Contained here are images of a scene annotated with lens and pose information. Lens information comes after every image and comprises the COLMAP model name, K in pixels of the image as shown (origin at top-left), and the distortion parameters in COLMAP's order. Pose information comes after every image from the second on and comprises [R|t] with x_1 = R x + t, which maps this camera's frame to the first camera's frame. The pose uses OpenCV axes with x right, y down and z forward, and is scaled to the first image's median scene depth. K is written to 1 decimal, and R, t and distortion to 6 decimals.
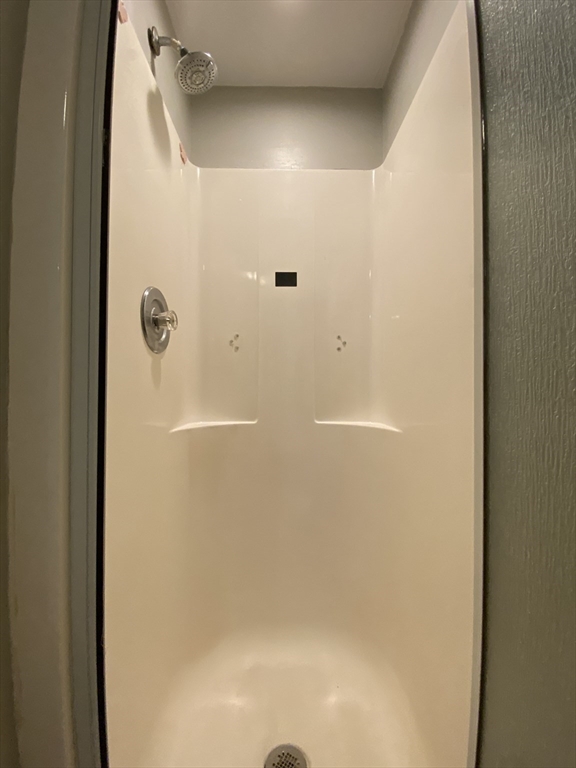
lens RADIAL K [[311.9, 0, 288.0], [0, 311.9, 384.0], [0, 0, 1]] dist [0.029718, -0.024449]
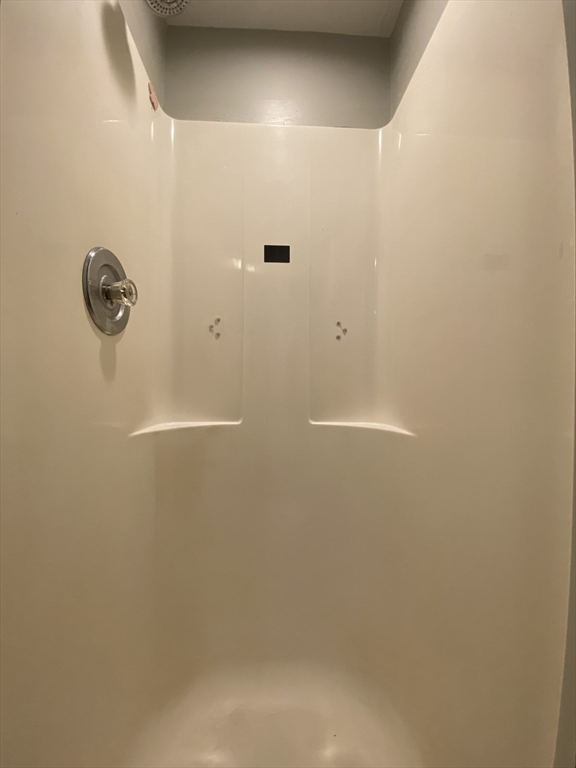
lens RADIAL K [[311.9, 0, 288.0], [0, 311.9, 384.0], [0, 0, 1]] dist [0.029718, -0.024449]
pose [[0.999322, 0.006888, 0.036155, -0.004612], [-0.007243, 0.999927, 0.009672, 0.008893], [-0.036085, -0.009927, 0.999299, 0.159159]]
